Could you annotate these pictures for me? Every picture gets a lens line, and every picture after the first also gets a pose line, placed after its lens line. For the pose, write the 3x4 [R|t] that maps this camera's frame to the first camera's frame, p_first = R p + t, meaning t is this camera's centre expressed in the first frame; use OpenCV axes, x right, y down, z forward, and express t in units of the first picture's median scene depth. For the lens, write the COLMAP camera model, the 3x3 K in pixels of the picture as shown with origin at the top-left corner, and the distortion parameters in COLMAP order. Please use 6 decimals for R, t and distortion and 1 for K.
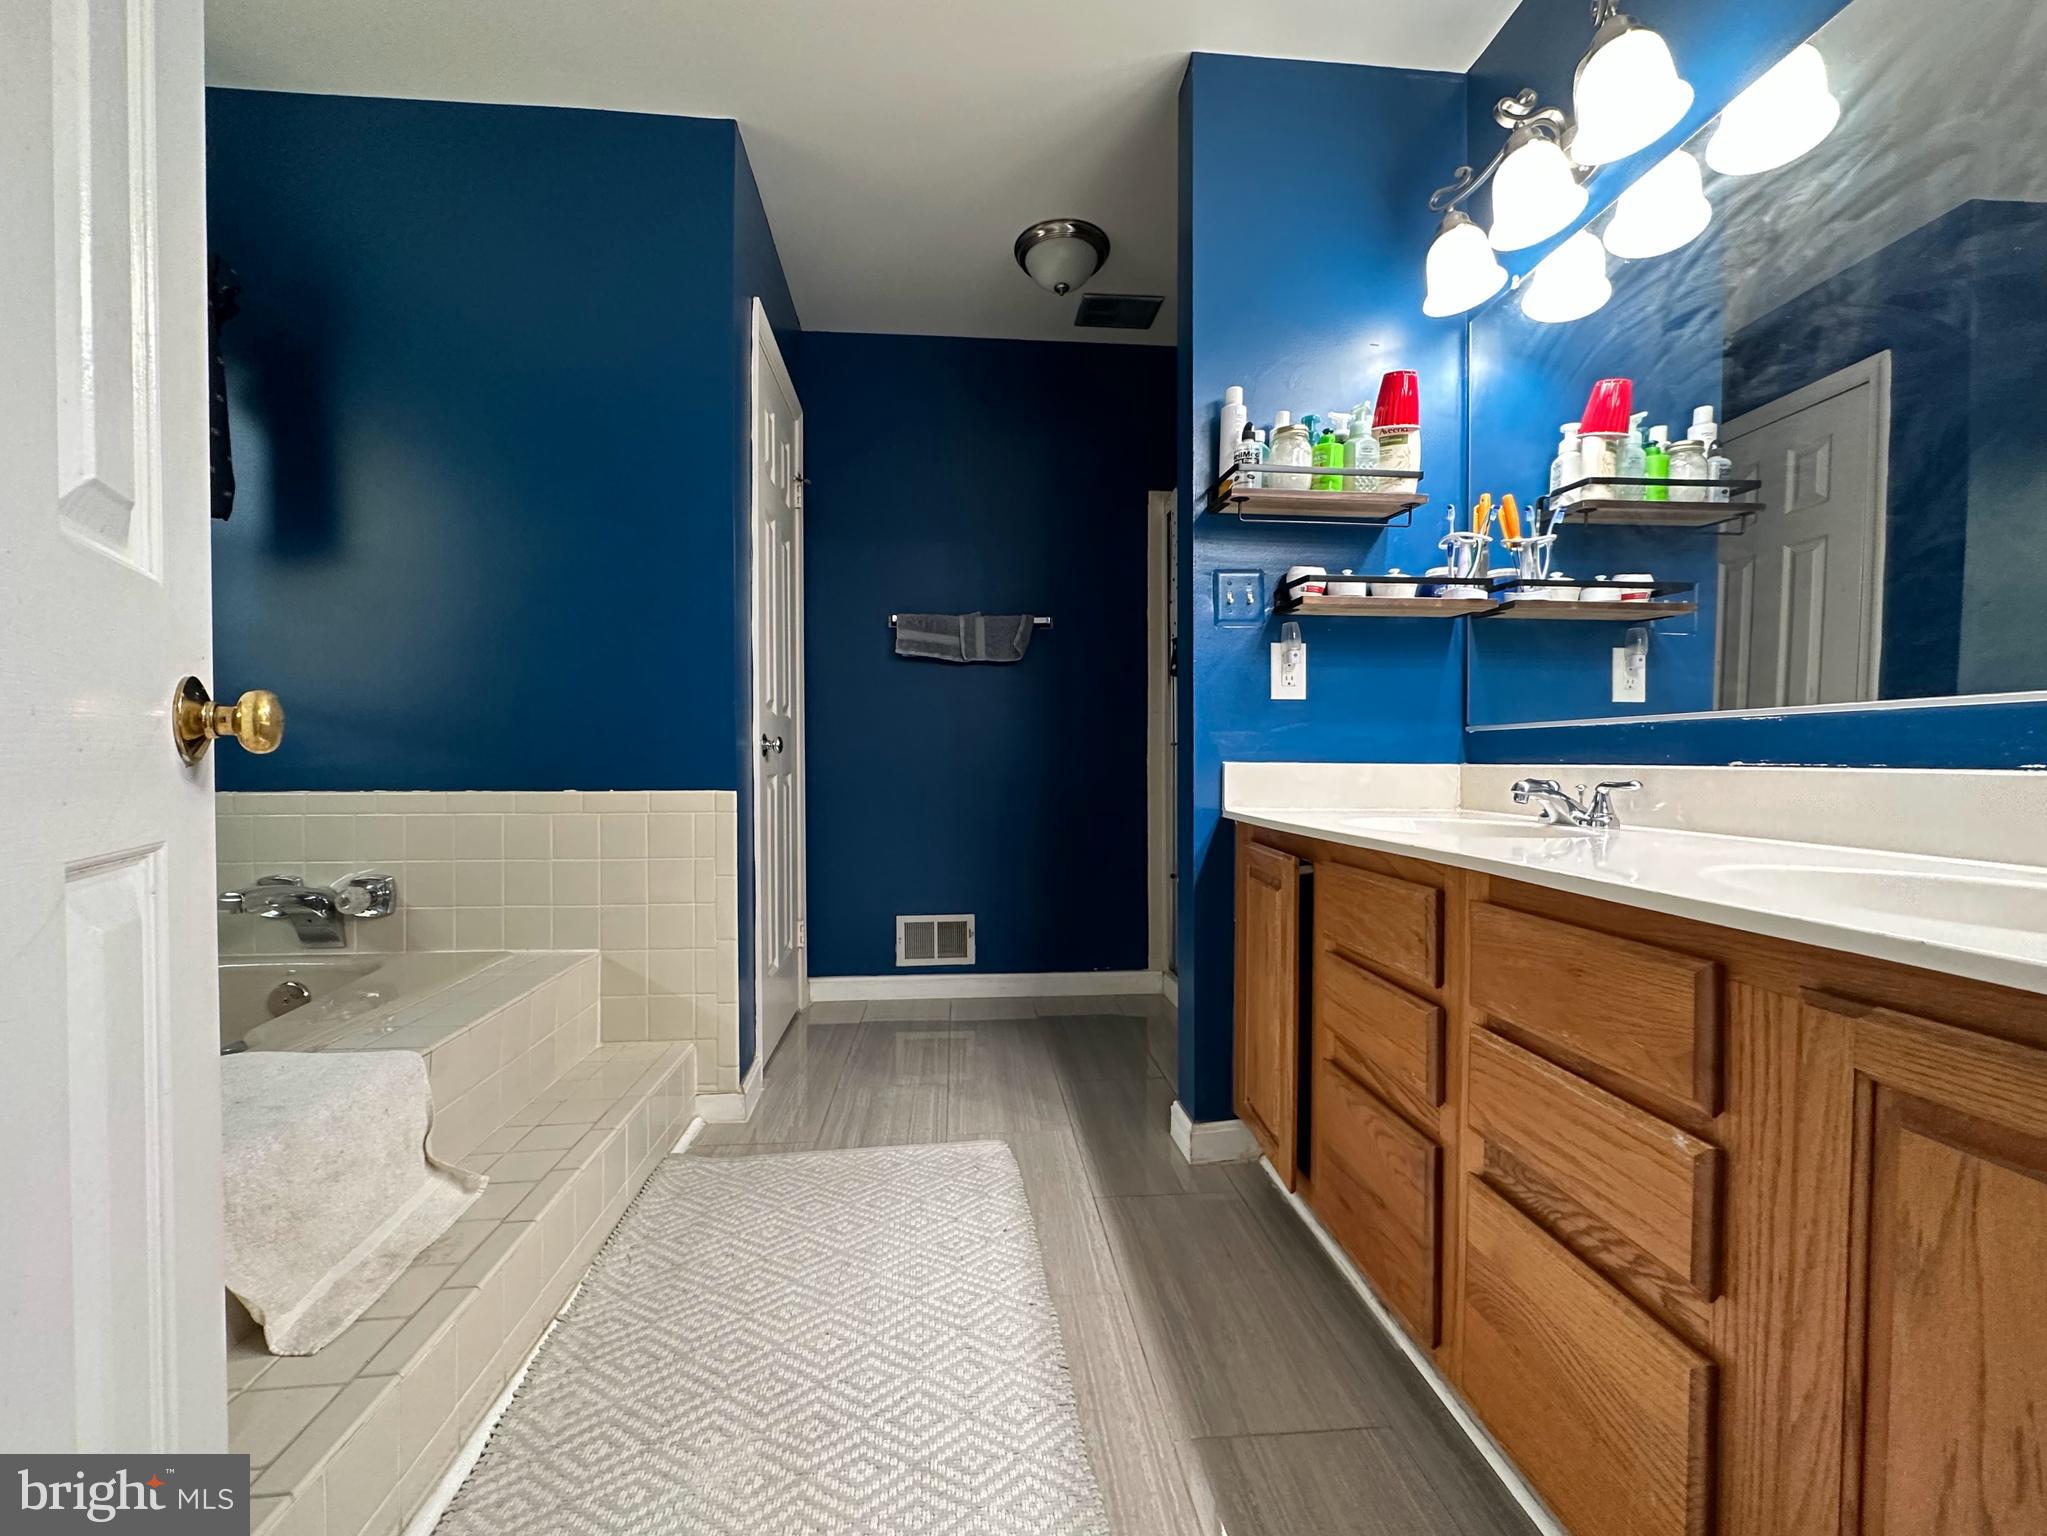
lens RADIAL K [[830.5, 0, 1024.7], [0, 830.5, 770.0], [0, 0, 1]] dist [-0.001790, 0.000024]
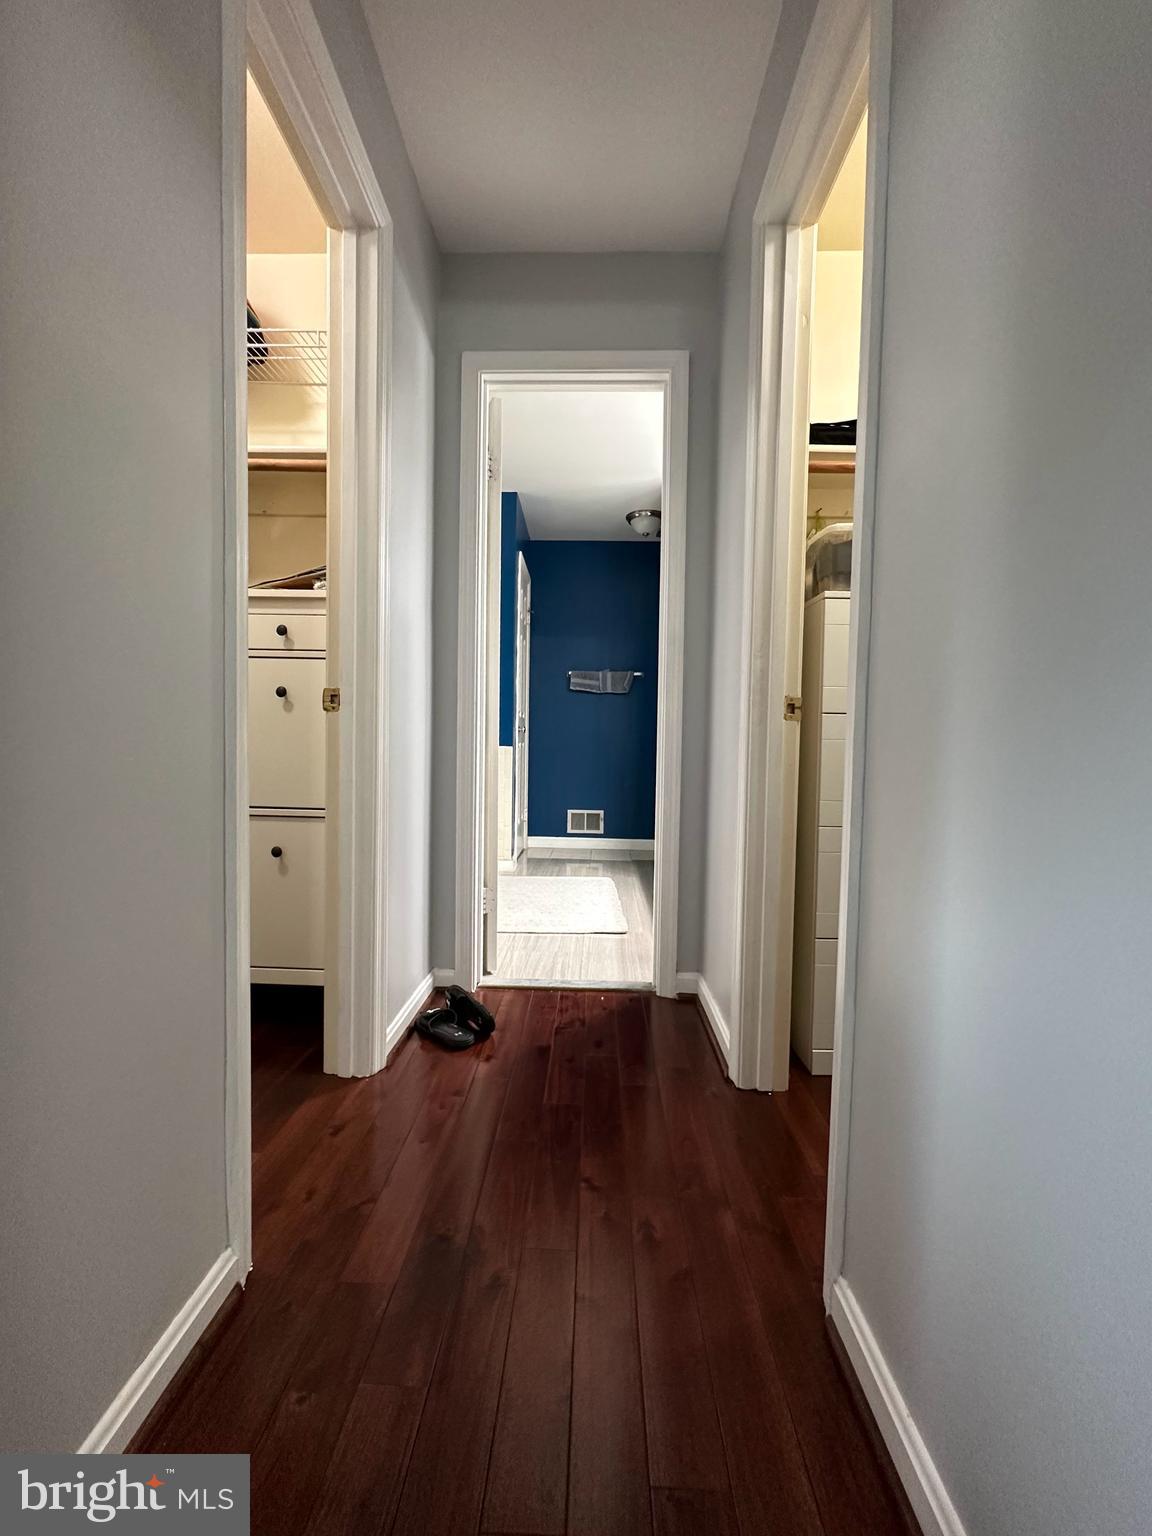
lens RADIAL K [[623.2, 0, 575.5], [0, 623.2, 760.8], [0, 0, 1]] dist [-0.001790, 0.000024]
pose [[0.992684, 0.021911, -0.118737, 0.057068], [-0.020157, 0.999670, 0.015955, 0.021411], [0.119047, -0.013445, 0.992798, -0.619048]]
